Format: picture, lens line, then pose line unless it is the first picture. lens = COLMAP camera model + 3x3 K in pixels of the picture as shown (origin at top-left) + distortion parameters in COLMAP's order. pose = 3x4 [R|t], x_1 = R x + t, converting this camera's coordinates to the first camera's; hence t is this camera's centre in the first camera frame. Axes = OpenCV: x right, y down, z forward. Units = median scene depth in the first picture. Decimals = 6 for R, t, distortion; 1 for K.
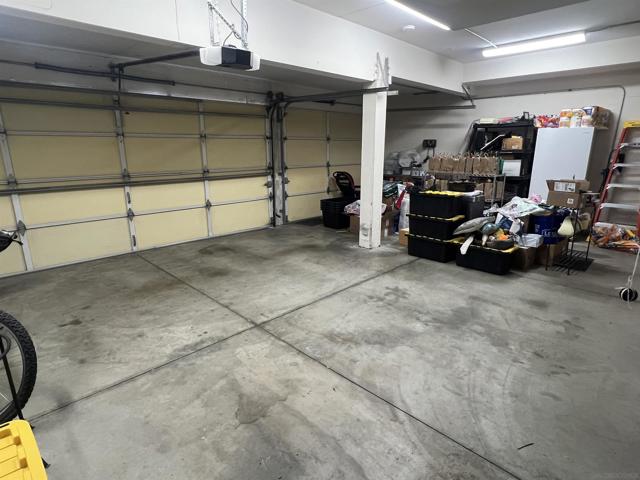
lens RADIAL K [[355.4, 0, 318.0], [0, 355.4, 239.7], [0, 0, 1]] dist [-0.003734, 0.000534]
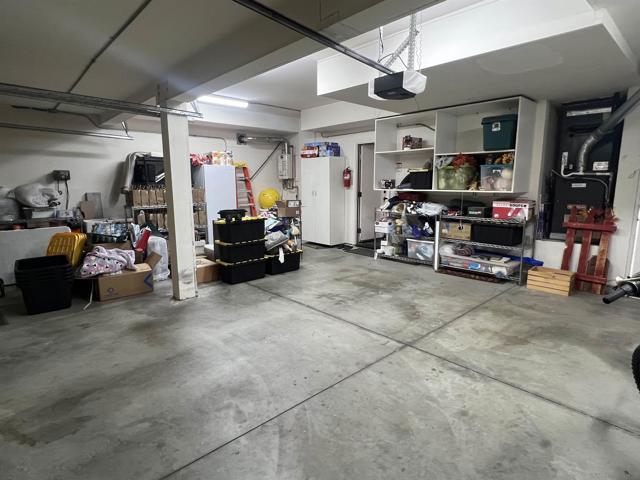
lens RADIAL K [[355.4, 0, 318.0], [0, 355.4, 239.7], [0, 0, 1]] dist [-0.003734, 0.000534]
pose [[0.038908, -0.161612, 0.986087, -1.107113], [0.256990, 0.955258, 0.146419, -0.257754], [-0.965631, 0.247717, 0.078700, 1.055484]]
